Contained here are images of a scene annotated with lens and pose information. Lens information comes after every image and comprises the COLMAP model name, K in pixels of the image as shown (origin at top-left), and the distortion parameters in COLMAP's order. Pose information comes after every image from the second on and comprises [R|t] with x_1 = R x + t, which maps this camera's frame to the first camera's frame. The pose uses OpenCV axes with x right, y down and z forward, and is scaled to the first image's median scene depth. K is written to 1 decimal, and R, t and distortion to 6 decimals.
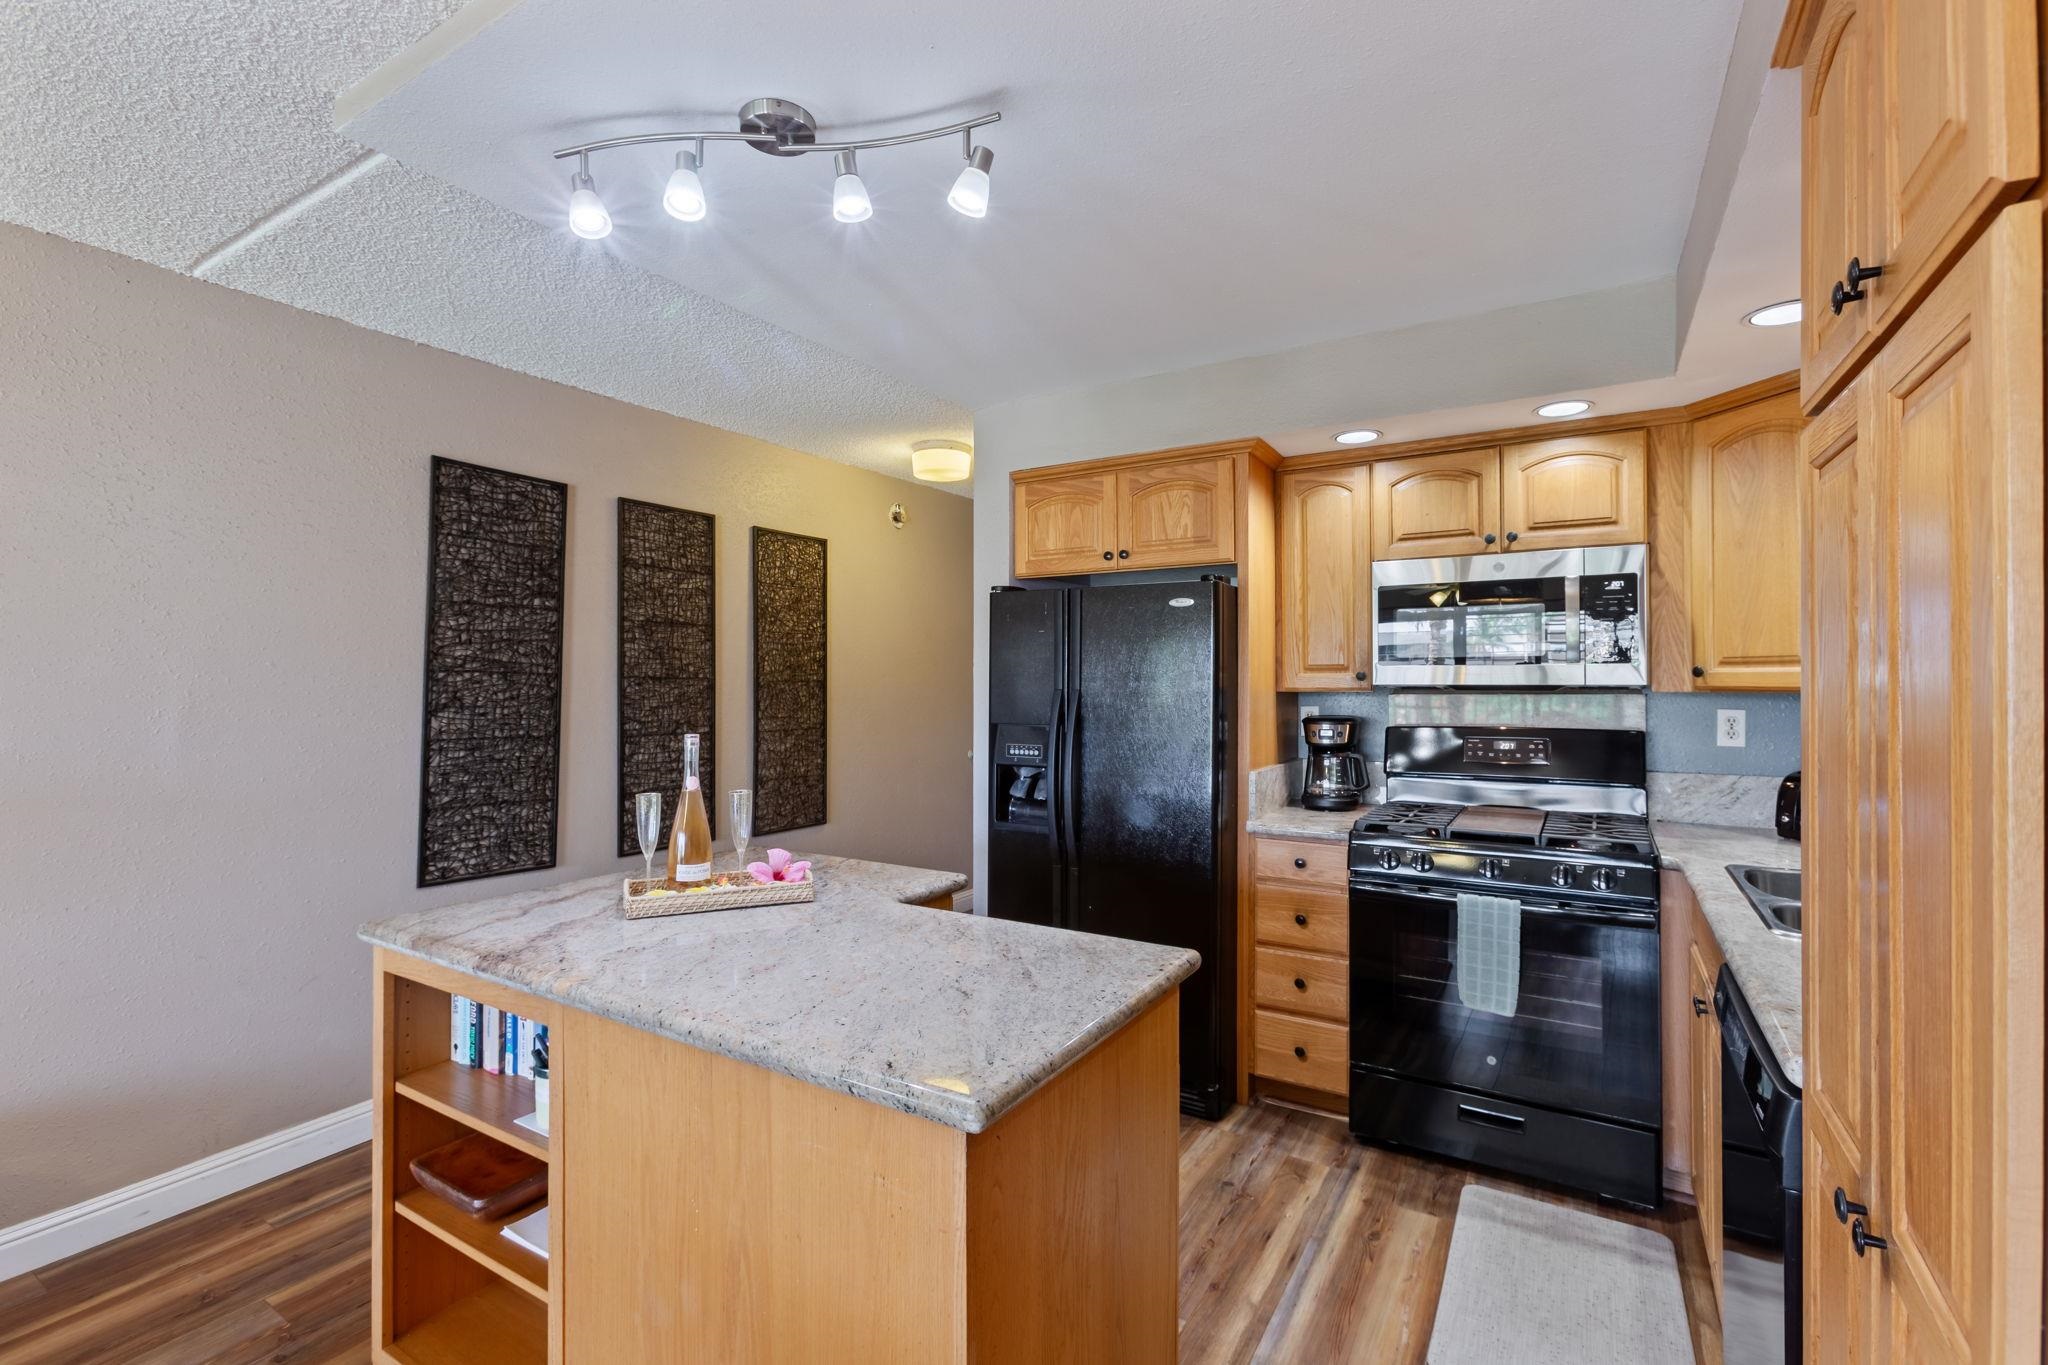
lens RADIAL K [[915.1, 0, 1028.9], [0, 915.1, 669.3], [0, 0, 1]] dist [-0.014025, 0.011426]
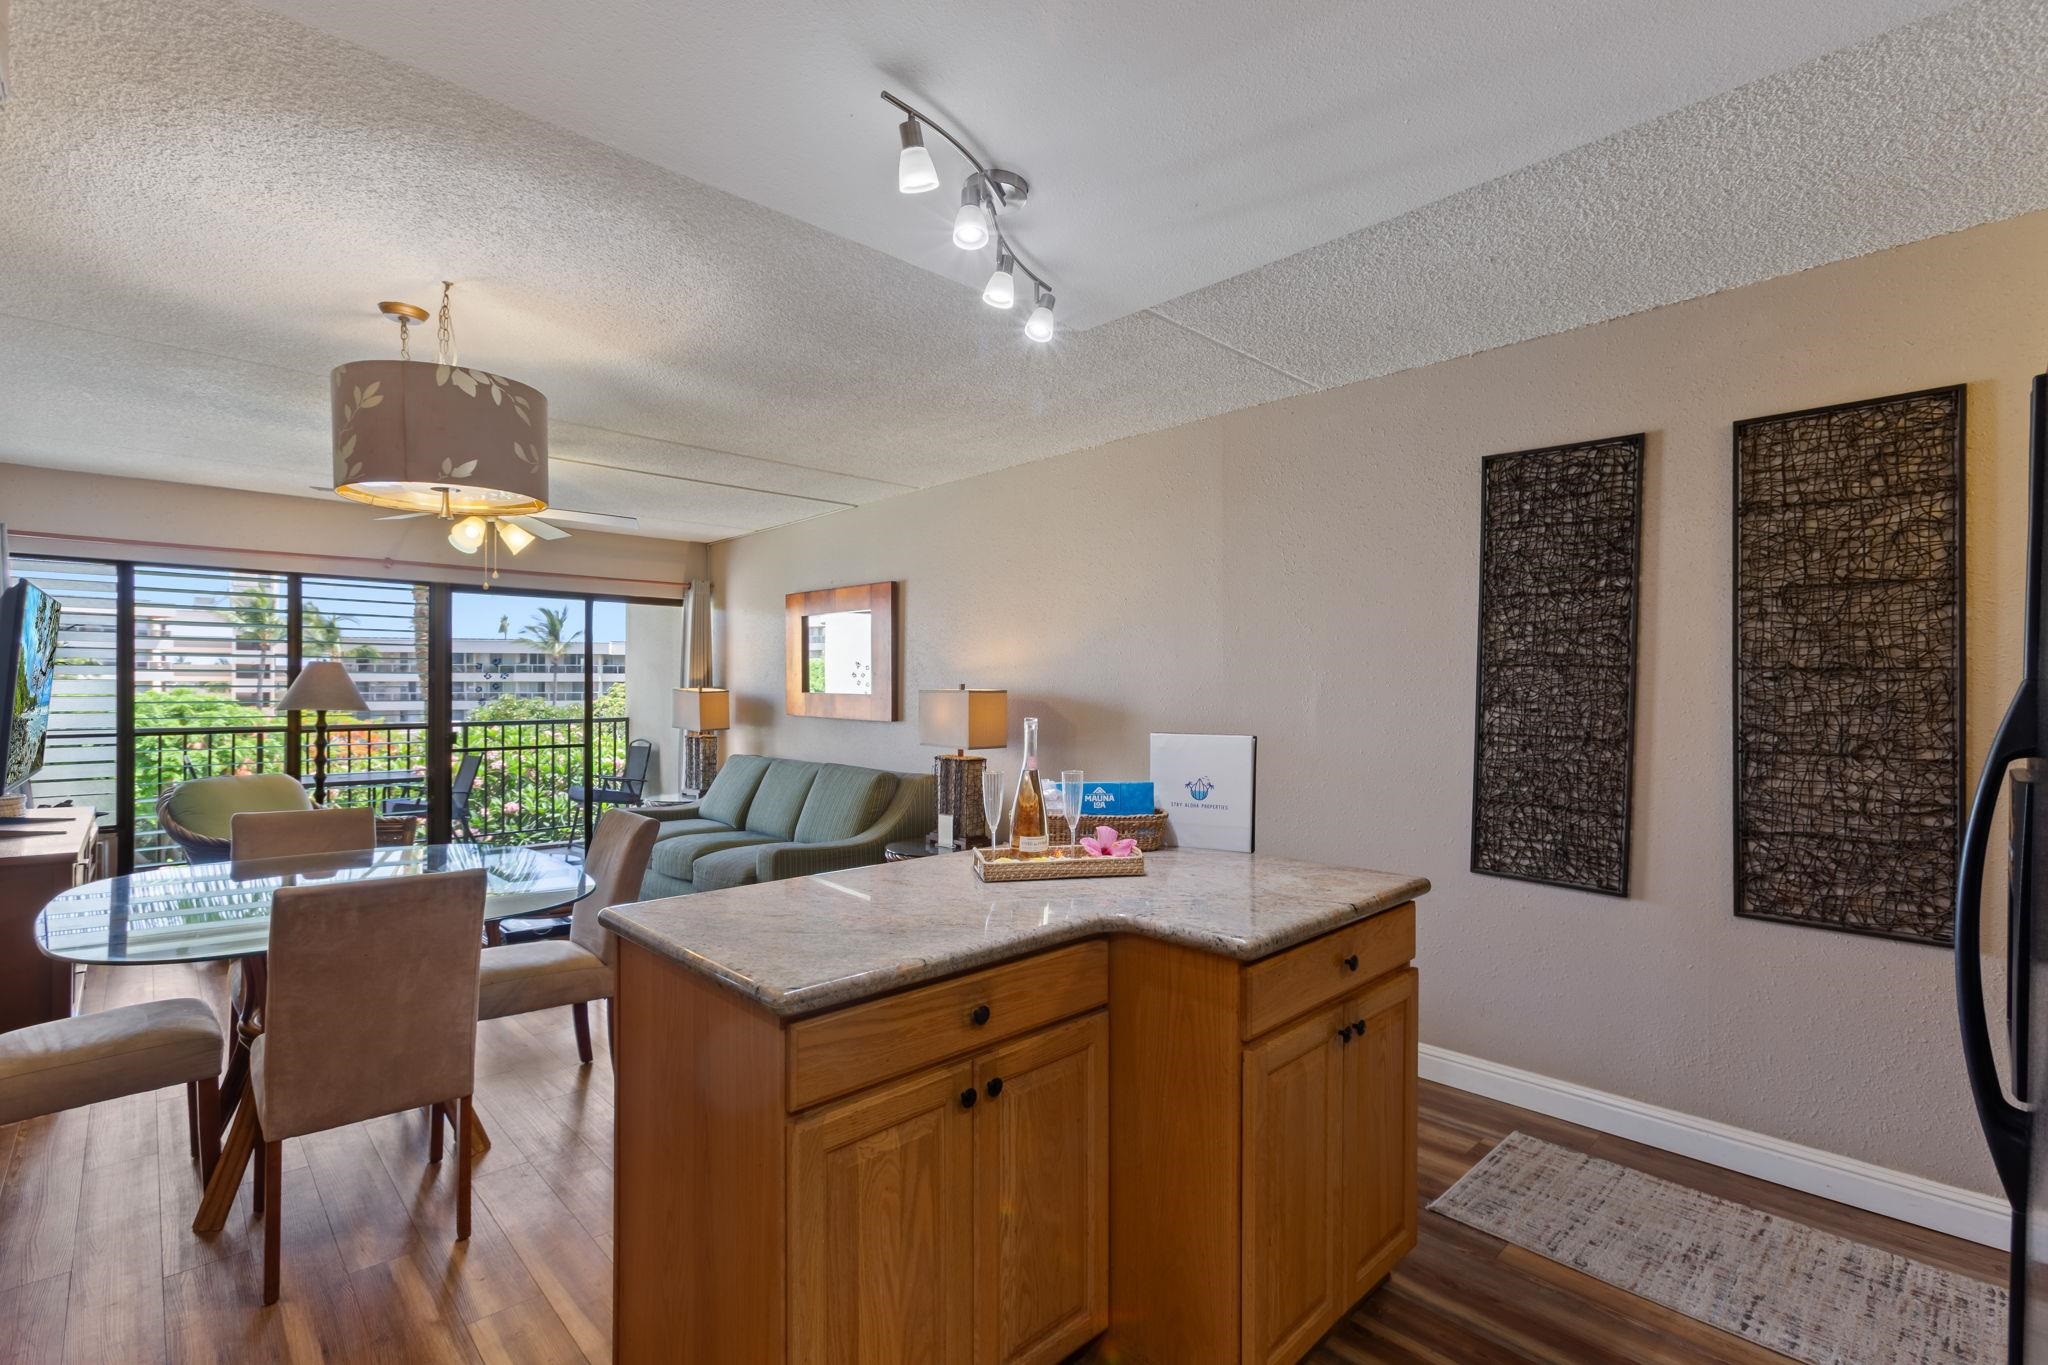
lens RADIAL K [[922.7, 0, 1021.9], [0, 922.7, 685.2], [0, 0, 1]] dist [0.000234, 0.000387]
pose [[-0.258653, -0.001038, -0.965970, 0.473038], [0.007888, 0.999964, -0.003187, 0.022306], [0.965938, -0.008443, -0.258636, 0.739289]]
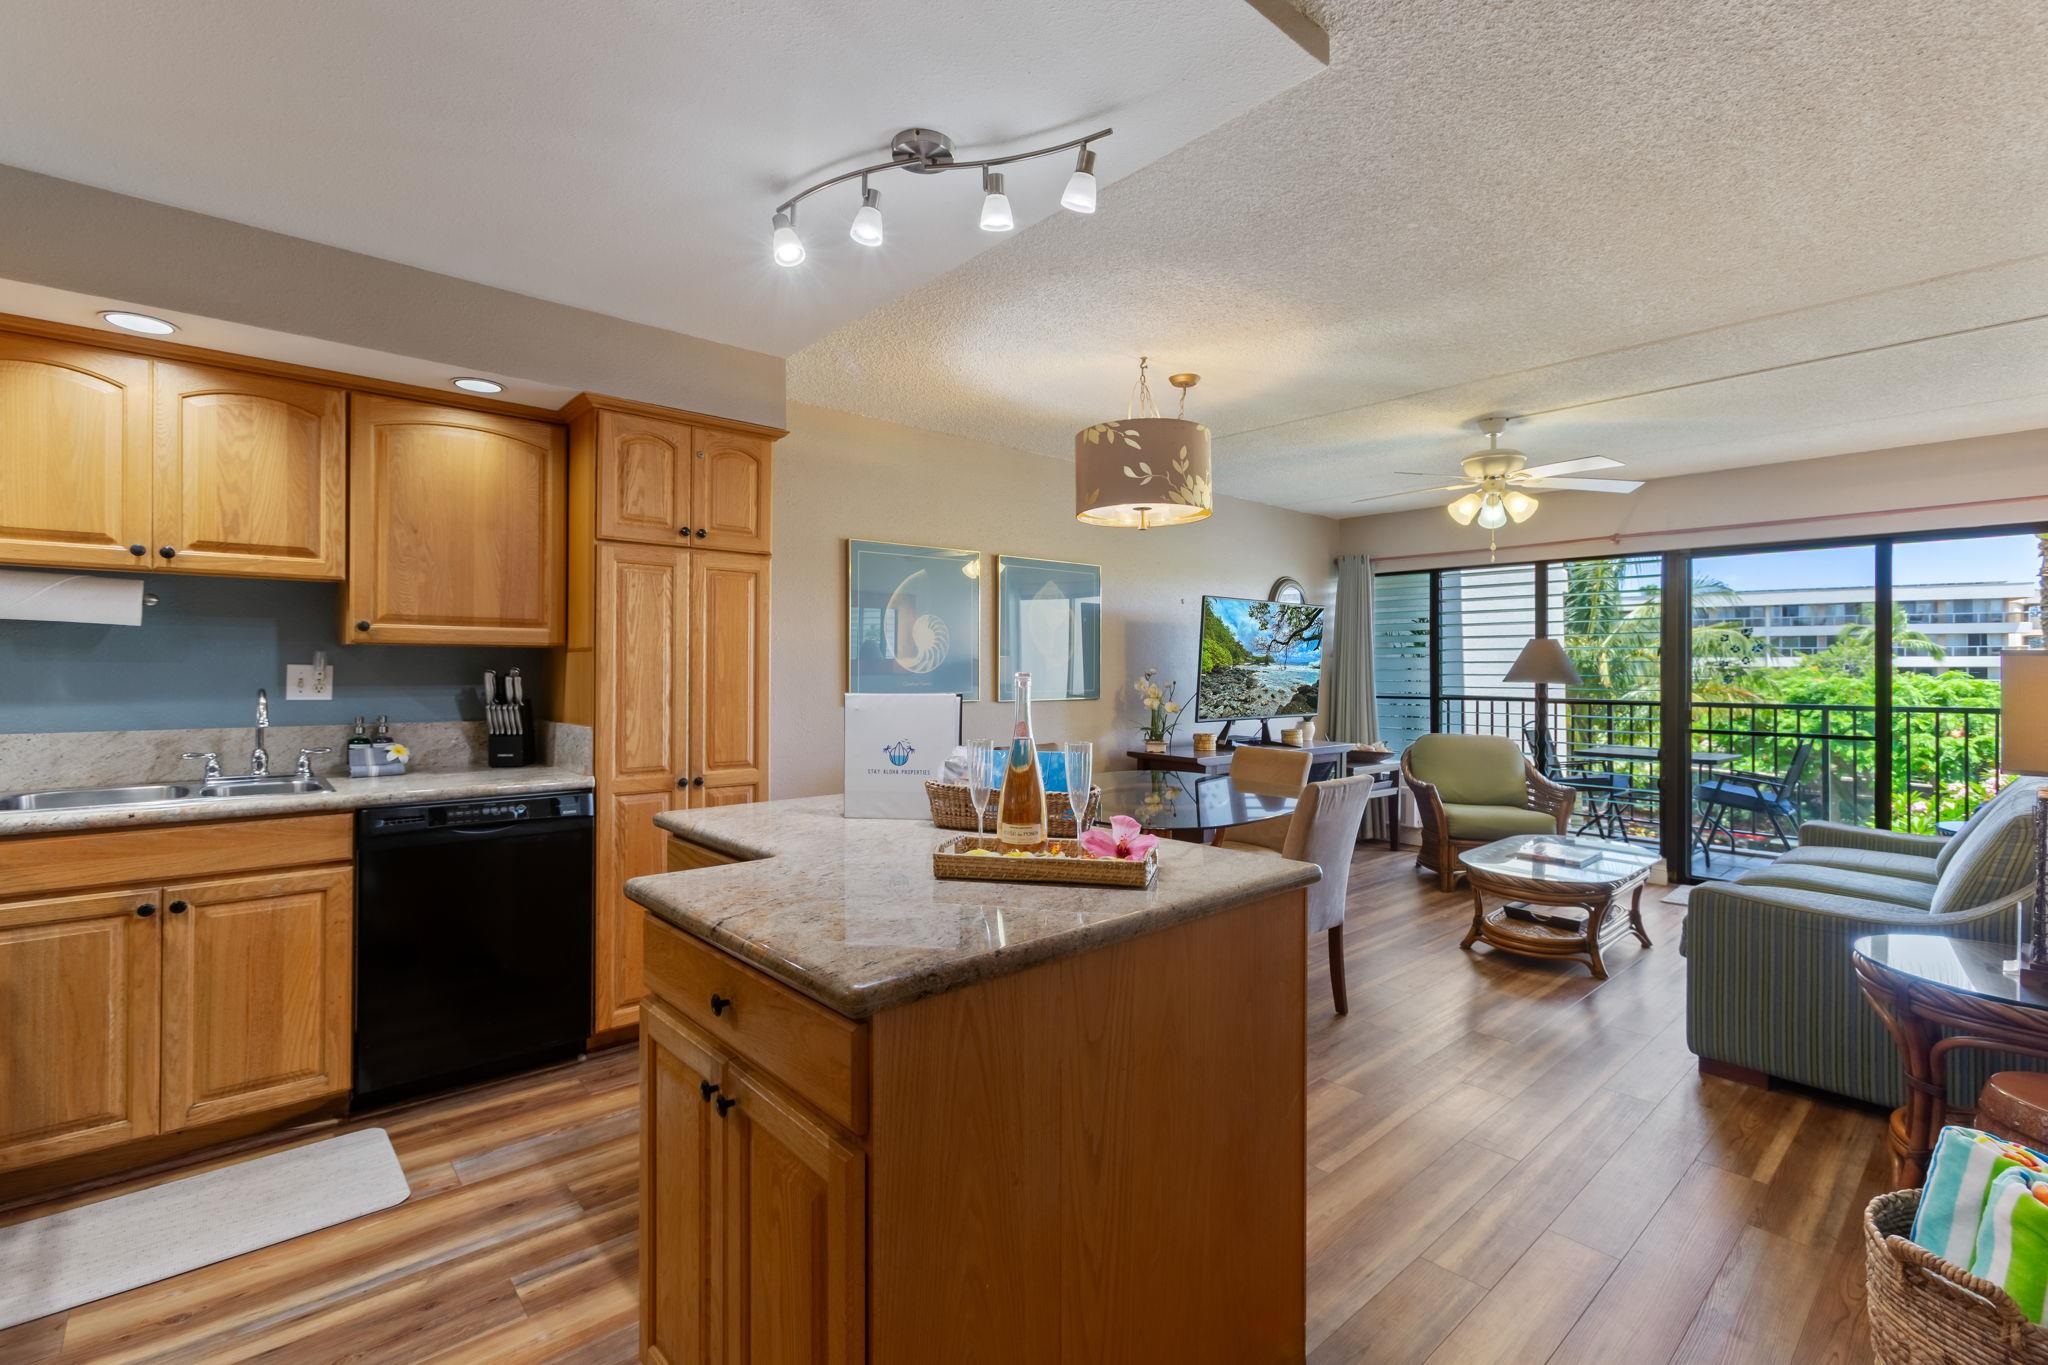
lens RADIAL K [[915.1, 0, 1028.9], [0, 915.1, 669.3], [0, 0, 1]] dist [-0.014025, 0.011426]
pose [[-0.957269, -0.001228, 0.289195, -0.411045], [-0.004382, 0.999938, -0.010257, 0.049429], [-0.289165, -0.011086, -0.957215, 1.150803]]
